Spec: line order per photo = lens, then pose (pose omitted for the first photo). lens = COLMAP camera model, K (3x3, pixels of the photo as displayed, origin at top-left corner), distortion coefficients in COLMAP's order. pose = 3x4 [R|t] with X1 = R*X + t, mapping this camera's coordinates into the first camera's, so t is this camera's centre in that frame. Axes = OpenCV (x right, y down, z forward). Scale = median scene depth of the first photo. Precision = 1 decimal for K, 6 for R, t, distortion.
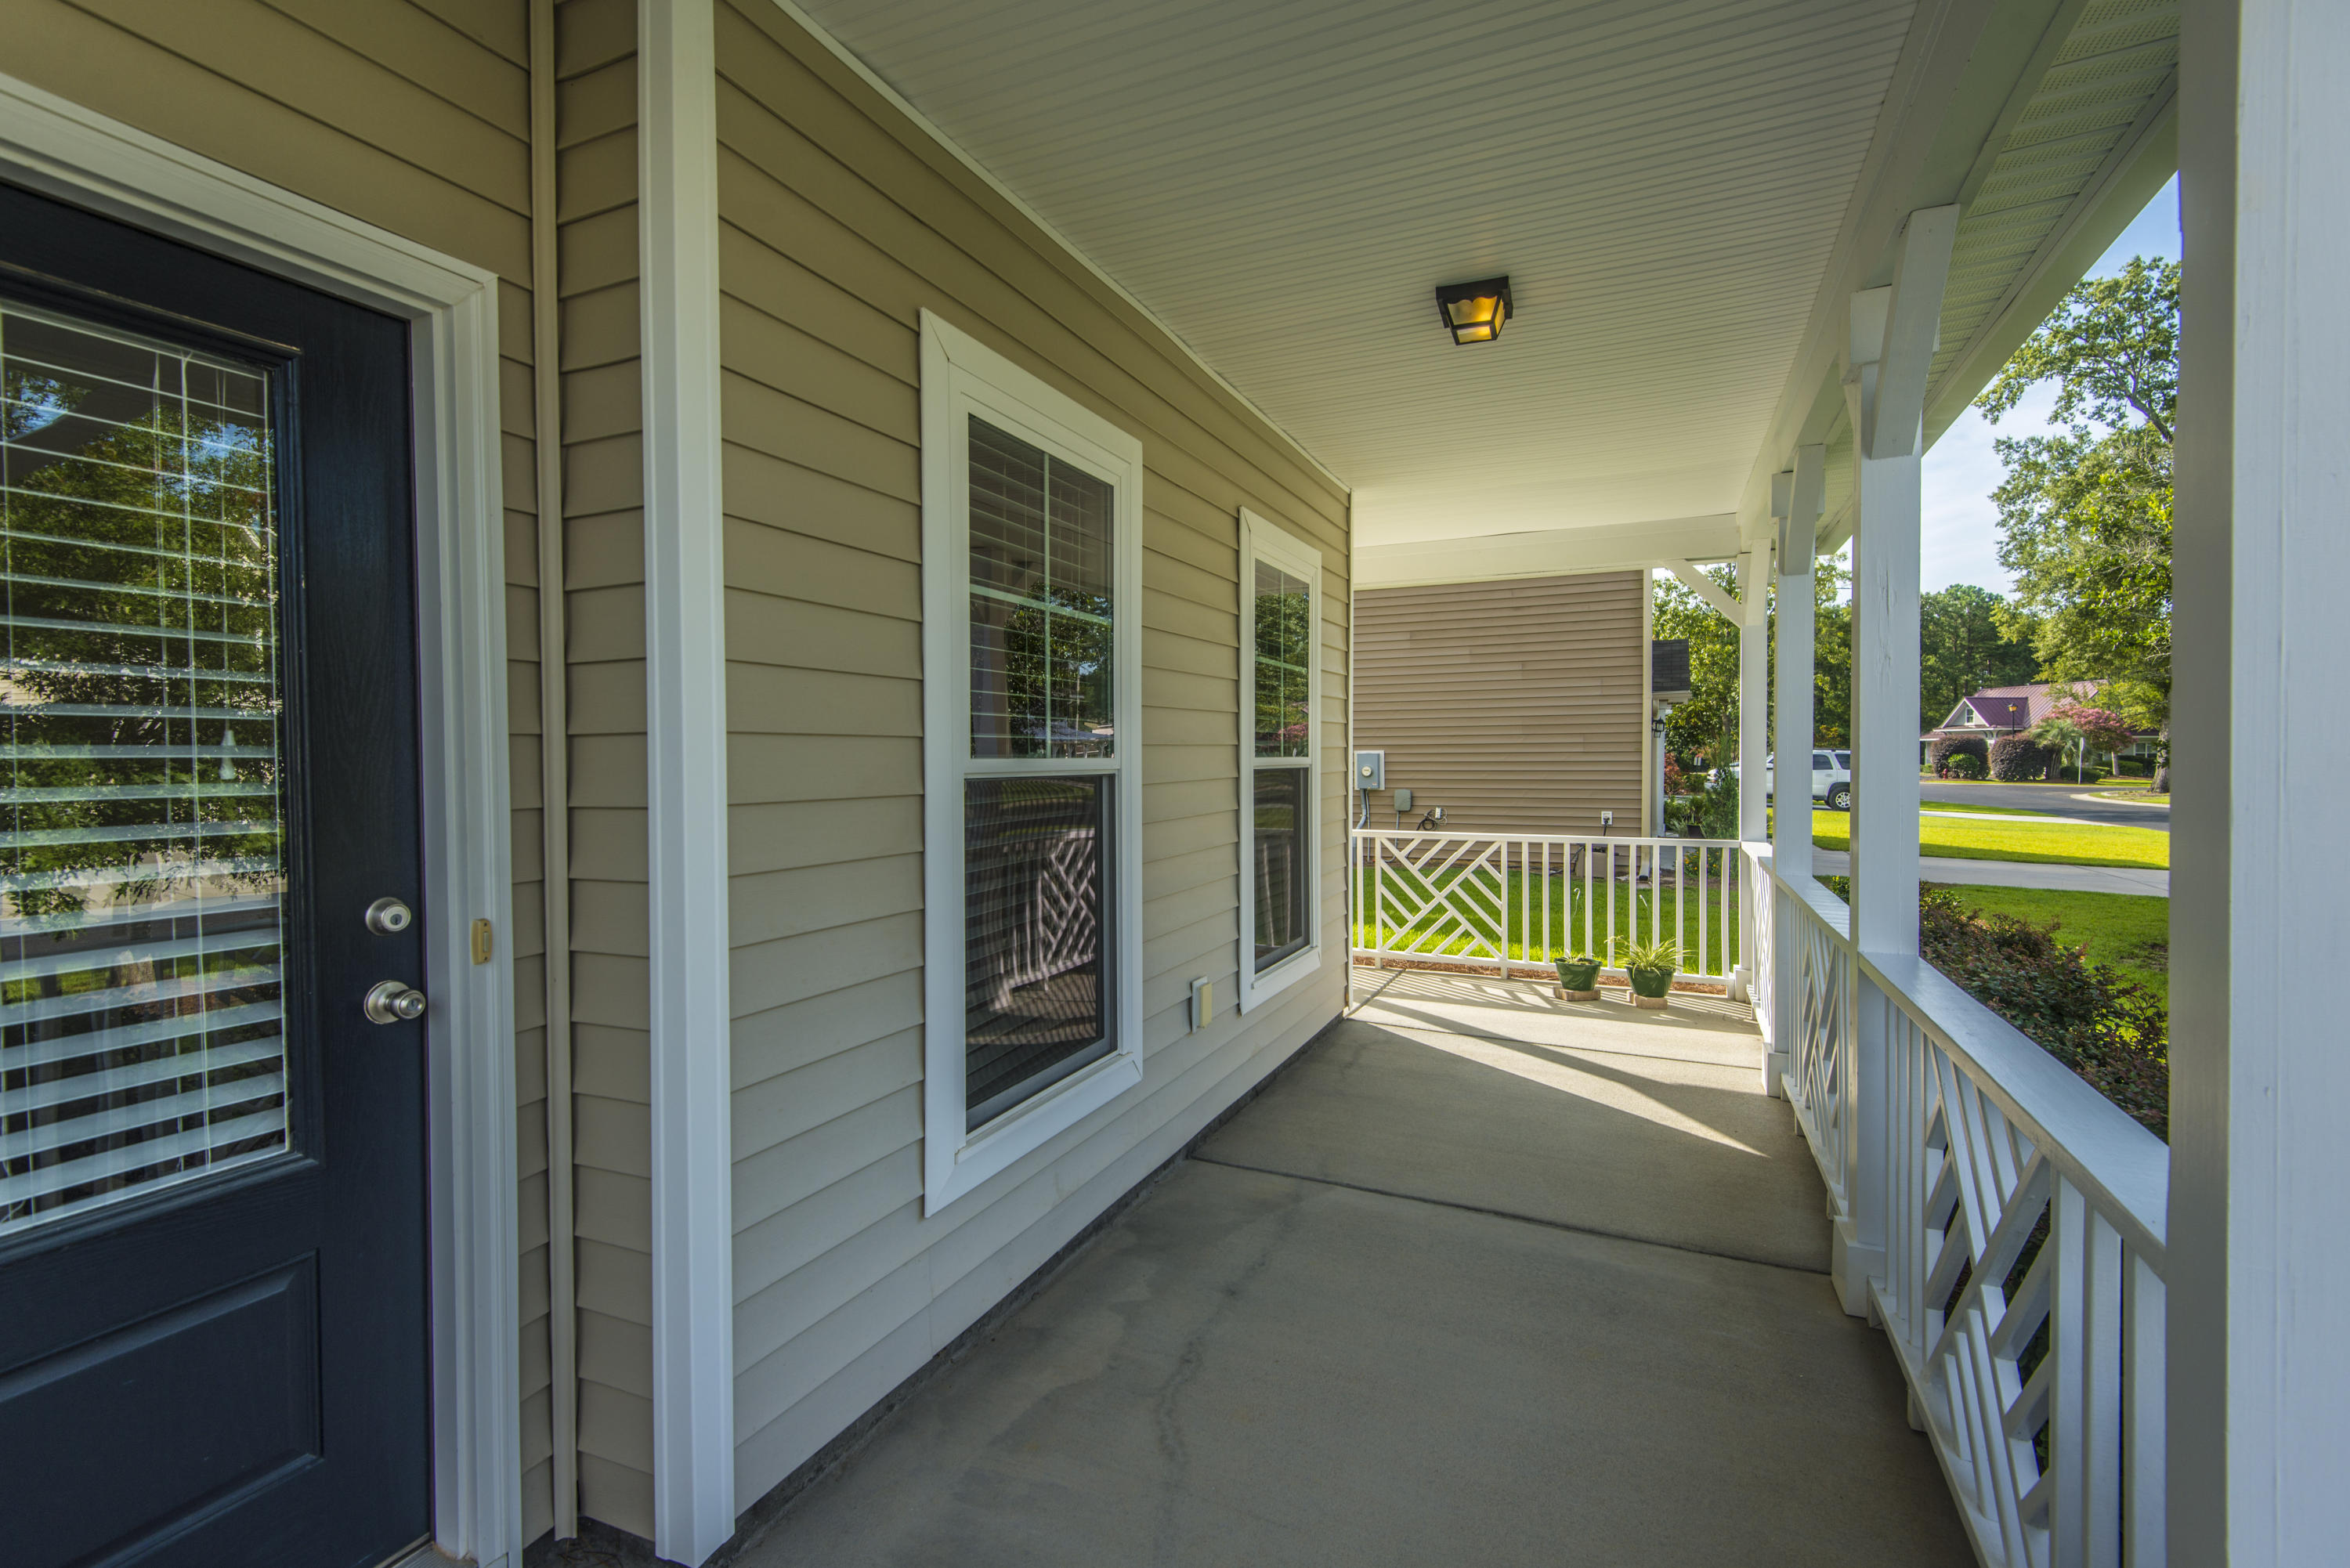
lens RADIAL K [[1105.2, 0, 1175.0], [0, 1105.2, 784.0], [0, 0, 1]] dist [0.028663, -0.029571]
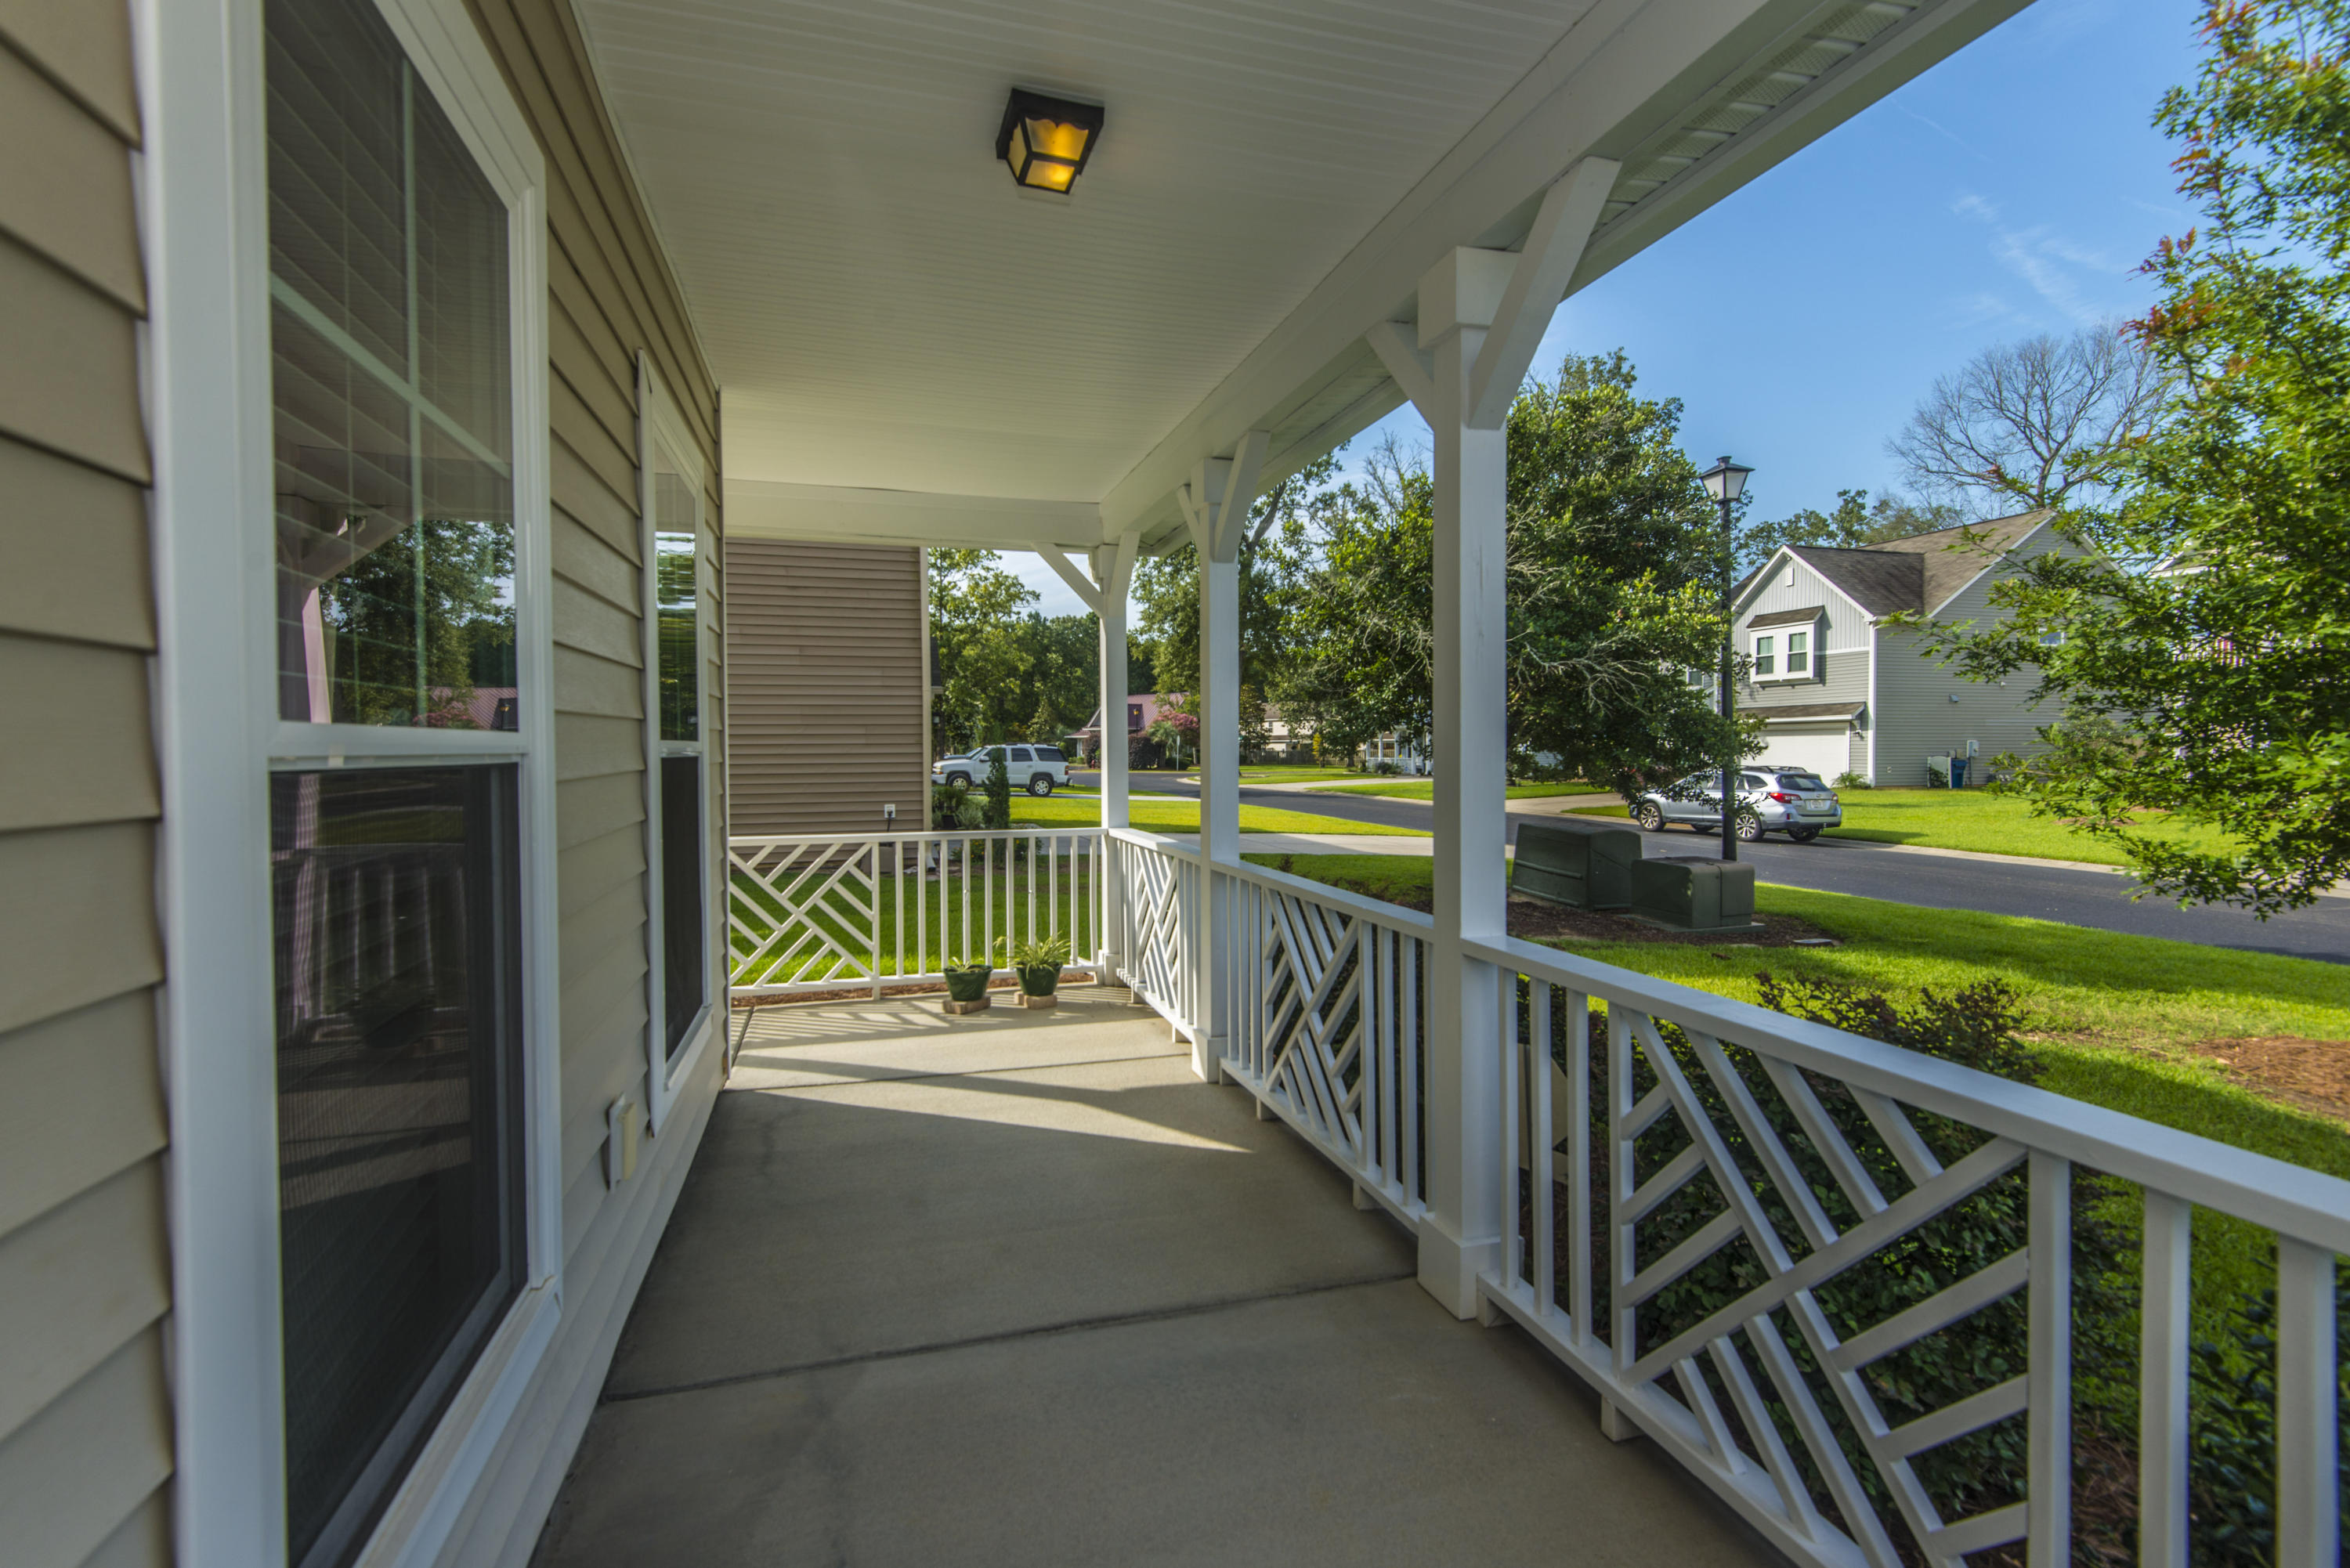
lens RADIAL K [[1062.9, 0, 1173.6], [0, 1062.9, 773.7], [0, 0, 1]] dist [0.046180, -0.026176]
pose [[0.745633, -0.017024, 0.666140, -0.086650], [0.020868, 0.999780, 0.002192, 0.001026], [-0.666031, 0.012267, 0.745824, 0.217344]]
